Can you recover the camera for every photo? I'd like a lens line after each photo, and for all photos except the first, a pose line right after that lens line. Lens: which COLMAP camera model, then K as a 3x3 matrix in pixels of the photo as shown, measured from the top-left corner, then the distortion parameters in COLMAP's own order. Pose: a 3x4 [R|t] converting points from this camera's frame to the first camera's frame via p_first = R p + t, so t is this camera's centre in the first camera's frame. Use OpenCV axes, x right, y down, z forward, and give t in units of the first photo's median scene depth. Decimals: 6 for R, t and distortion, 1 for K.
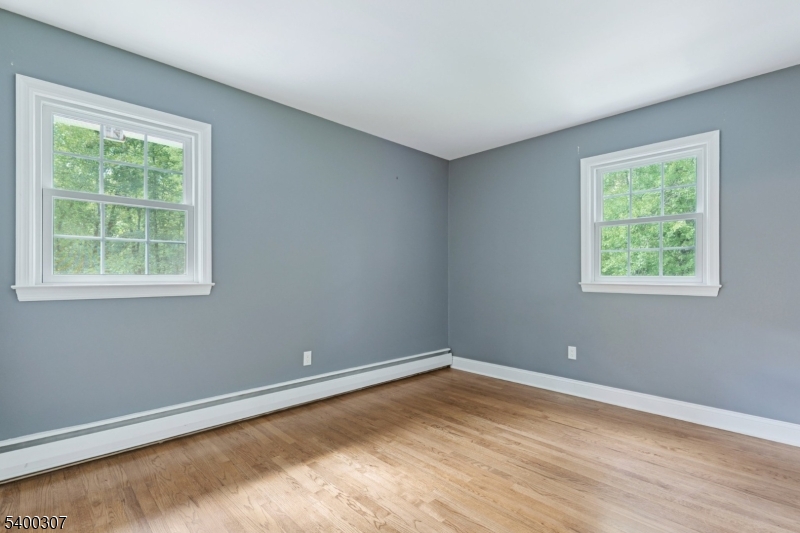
lens RADIAL K [[372.0, 0, 405.8], [0, 372.0, 273.8], [0, 0, 1]] dist [0.004696, -0.000088]
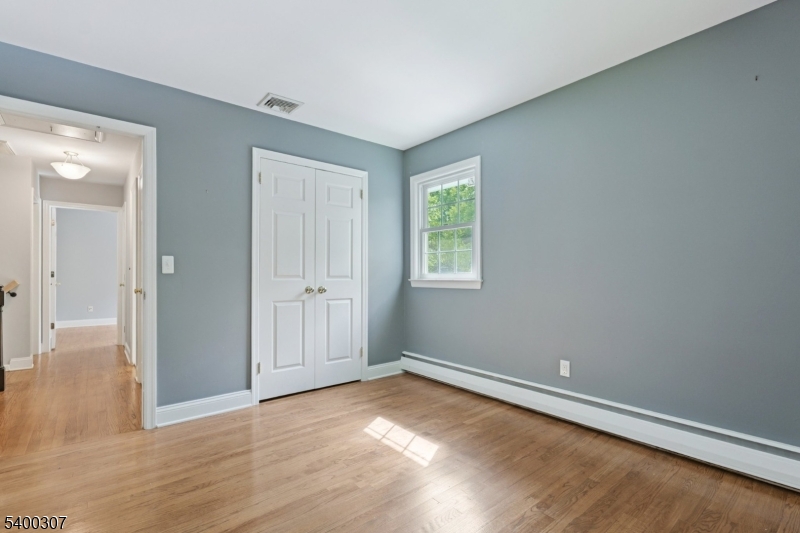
lens RADIAL K [[372.0, 0, 404.2], [0, 372.0, 269.5], [0, 0, 1]] dist [0.004696, -0.000088]
pose [[-0.069378, -0.015790, -0.997466, 0.757253], [0.003253, 0.999866, -0.016054, 0.009170], [0.997585, -0.004358, -0.069317, 0.814217]]
